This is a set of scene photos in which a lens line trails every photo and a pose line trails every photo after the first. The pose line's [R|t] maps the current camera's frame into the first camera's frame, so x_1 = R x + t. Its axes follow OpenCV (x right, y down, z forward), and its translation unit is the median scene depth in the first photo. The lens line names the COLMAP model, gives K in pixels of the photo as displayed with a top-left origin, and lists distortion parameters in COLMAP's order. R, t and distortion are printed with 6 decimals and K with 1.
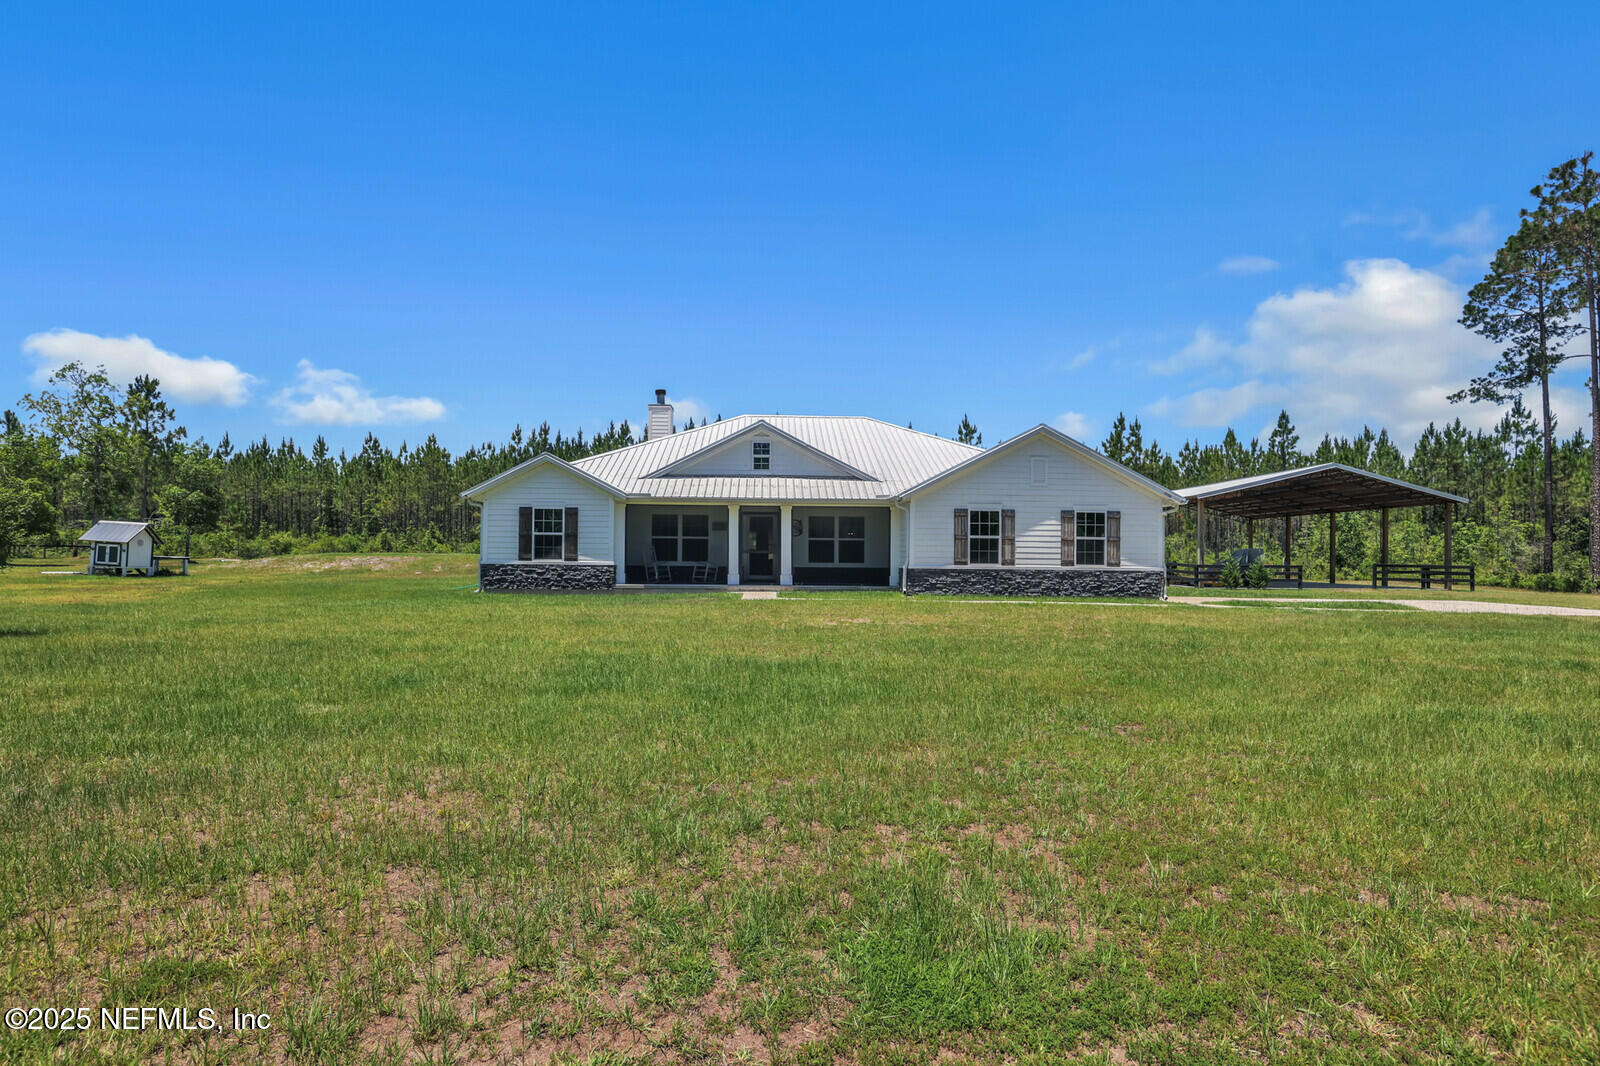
lens RADIAL K [[739.7, 0, 799.3], [0, 739.7, 556.4], [0, 0, 1]] dist [-0.015607, 0.000457]
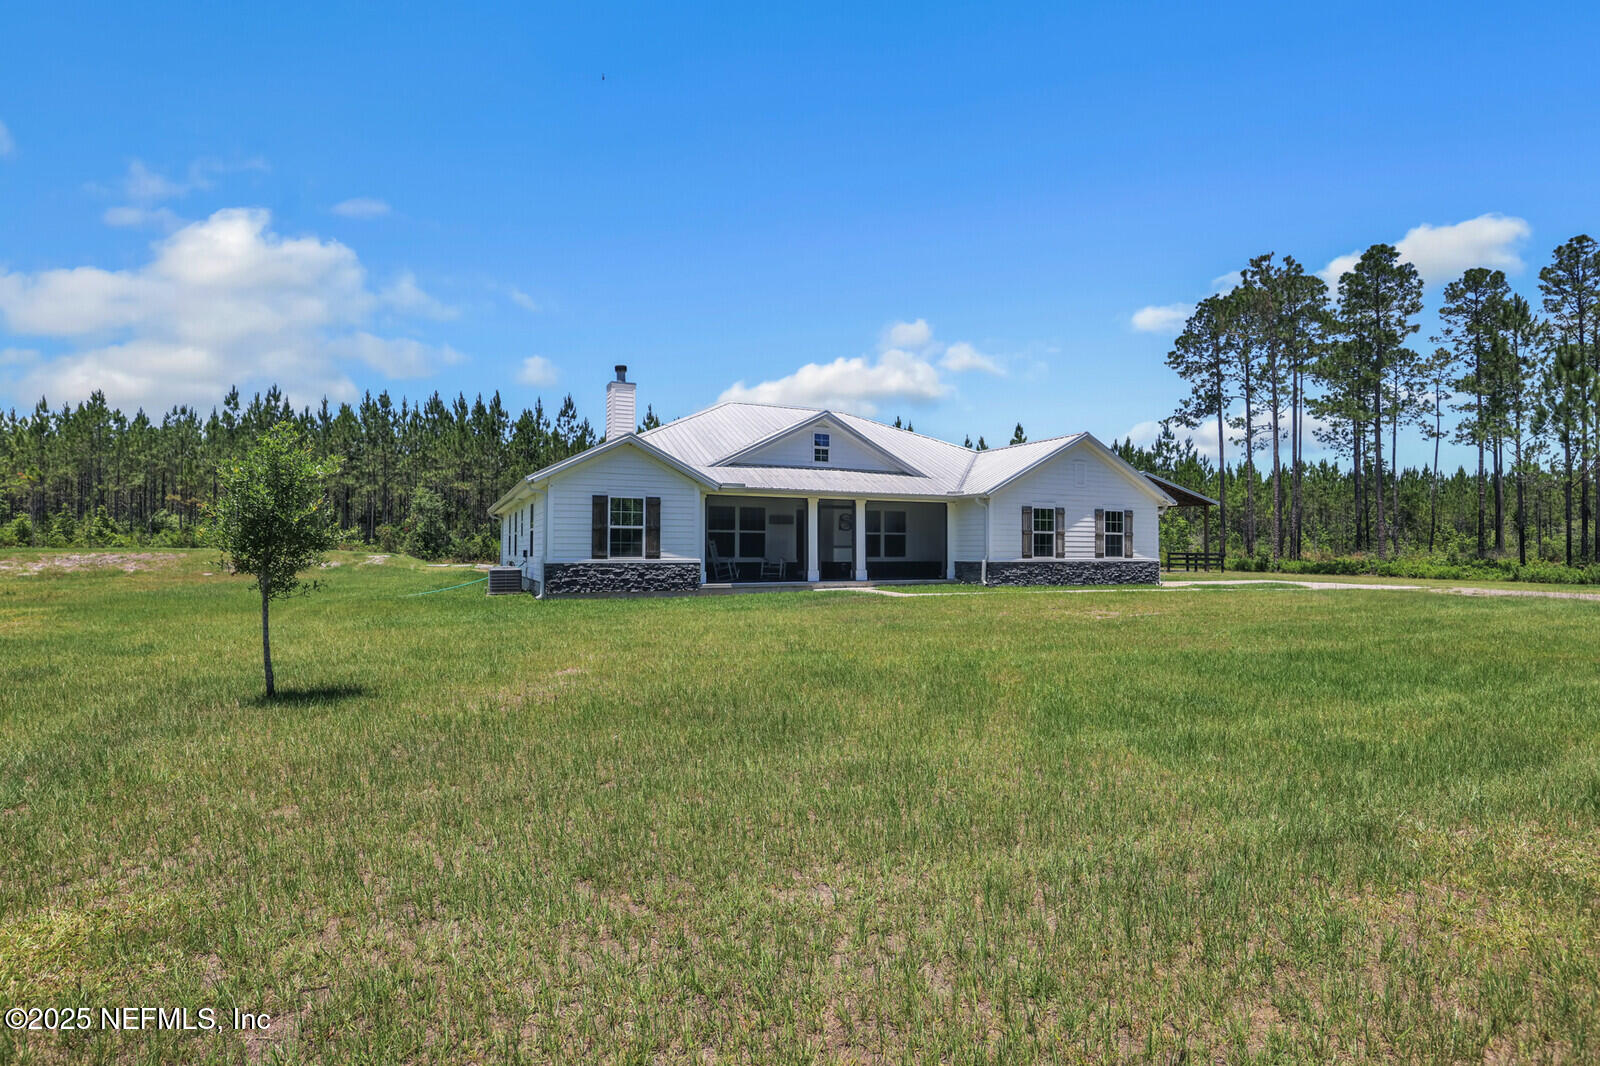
lens RADIAL K [[742.6, 0, 793.0], [0, 742.6, 534.3], [0, 0, 1]] dist [-0.022089, 0.000910]
pose [[0.922560, 0.000884, 0.385852, -0.493504], [0.005443, 0.999868, -0.015304, -0.008241], [-0.385815, 0.016219, 0.922434, 0.129131]]
